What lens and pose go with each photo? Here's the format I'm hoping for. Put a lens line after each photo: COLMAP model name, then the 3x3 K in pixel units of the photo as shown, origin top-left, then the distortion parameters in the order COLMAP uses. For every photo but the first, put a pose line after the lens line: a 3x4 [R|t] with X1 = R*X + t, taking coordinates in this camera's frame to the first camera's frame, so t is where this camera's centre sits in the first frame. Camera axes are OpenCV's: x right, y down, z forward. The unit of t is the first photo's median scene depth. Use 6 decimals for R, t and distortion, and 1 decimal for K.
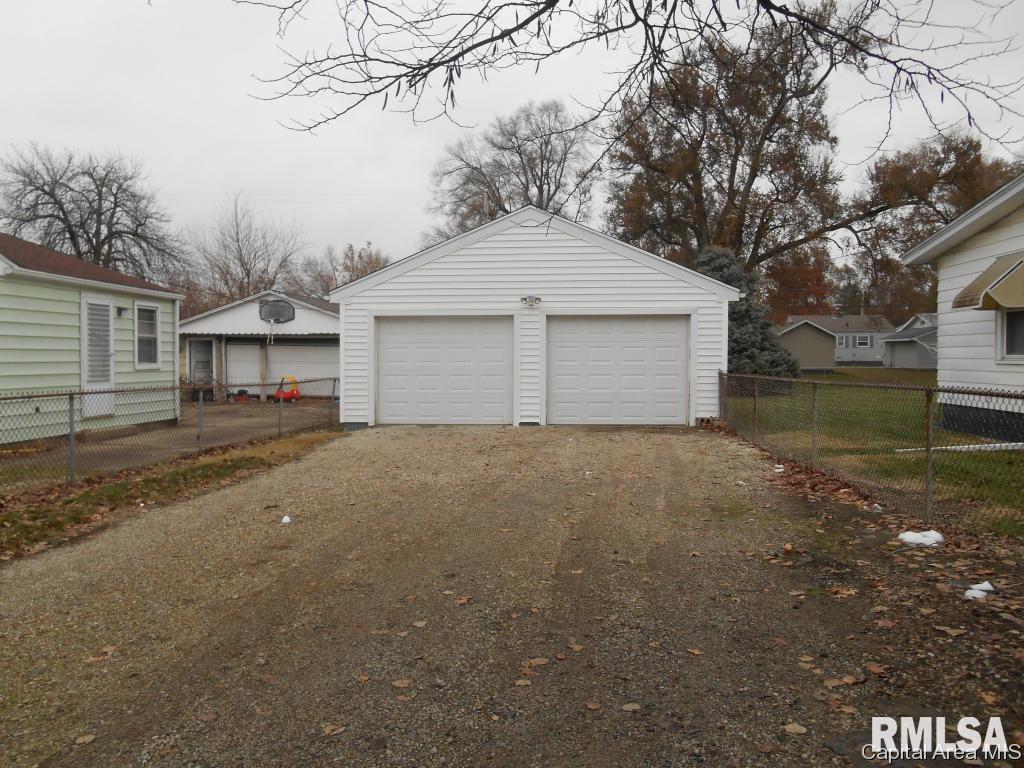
lens RADIAL K [[801.8, 0, 511.9], [0, 801.8, 383.4], [0, 0, 1]] dist [-0.024395, 0.012154]
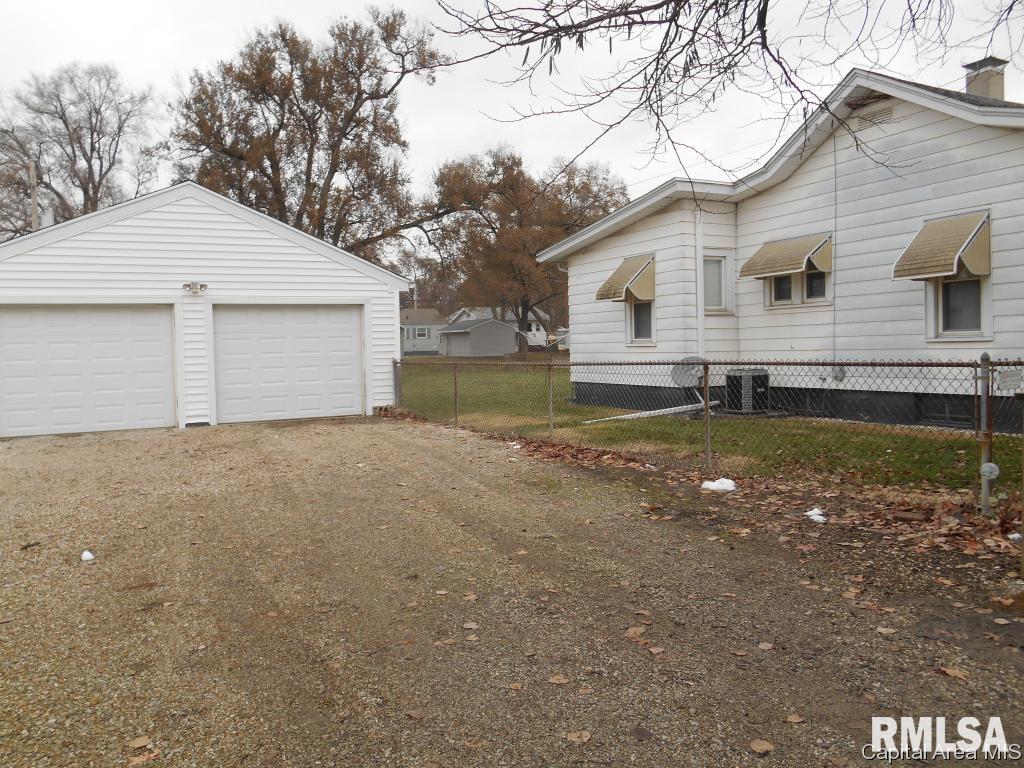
lens RADIAL K [[801.8, 0, 514.2], [0, 801.8, 379.1], [0, 0, 1]] dist [-0.024395, 0.012154]
pose [[0.847692, -0.040946, 0.528906, -0.149129], [0.039874, 0.999114, 0.013440, 0.001592], [-0.528988, 0.009696, 0.848574, 0.050691]]
